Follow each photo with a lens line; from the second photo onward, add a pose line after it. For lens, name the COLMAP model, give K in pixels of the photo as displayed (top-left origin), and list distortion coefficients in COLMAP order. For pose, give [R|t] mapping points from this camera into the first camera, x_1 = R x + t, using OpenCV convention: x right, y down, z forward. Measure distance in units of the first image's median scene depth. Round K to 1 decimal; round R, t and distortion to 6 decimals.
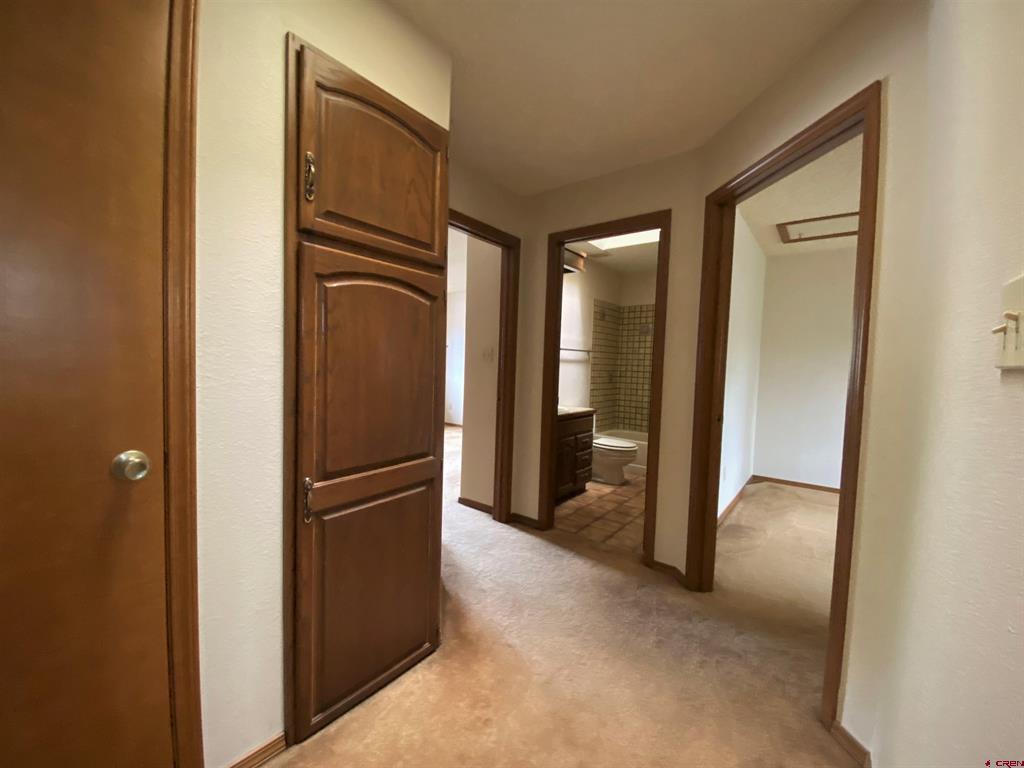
lens RADIAL K [[410.1, 0, 504.2], [0, 410.1, 382.0], [0, 0, 1]] dist [-0.001303, -0.004412]
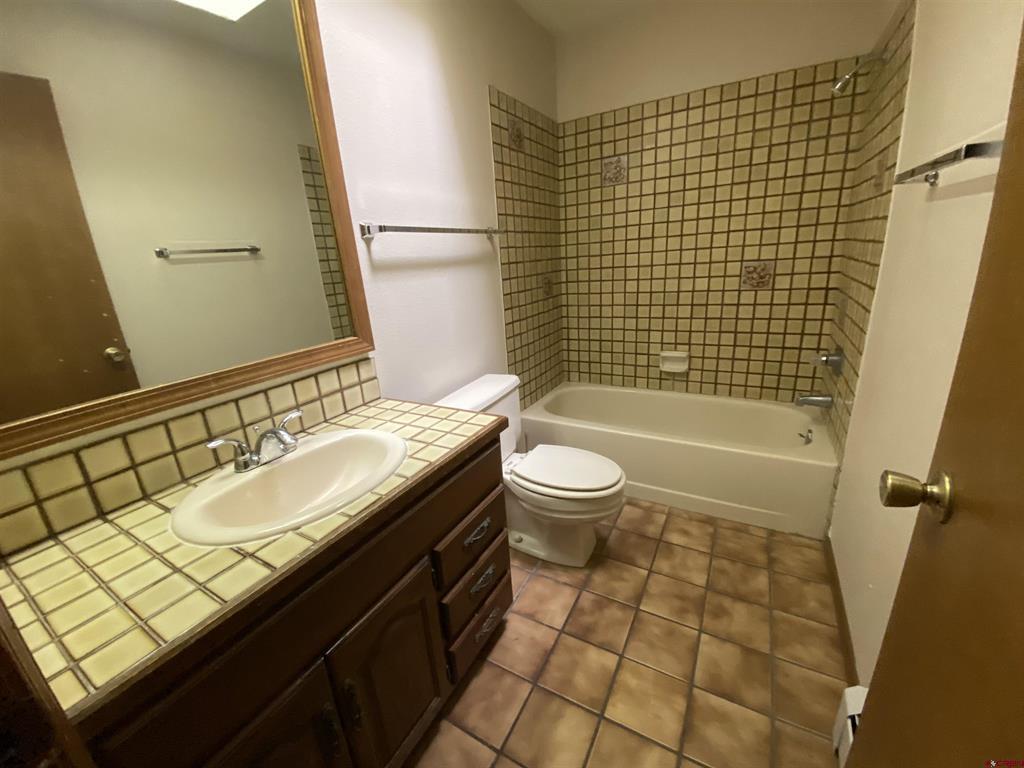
lens RADIAL K [[410.1, 0, 512.3], [0, 410.1, 388.5], [0, 0, 1]] dist [-0.001303, -0.004412]
pose [[0.982911, -0.138001, 0.121822, 0.142551], [0.101669, 0.958680, 0.265698, -0.028479], [-0.153455, -0.248772, 0.956328, 0.511763]]
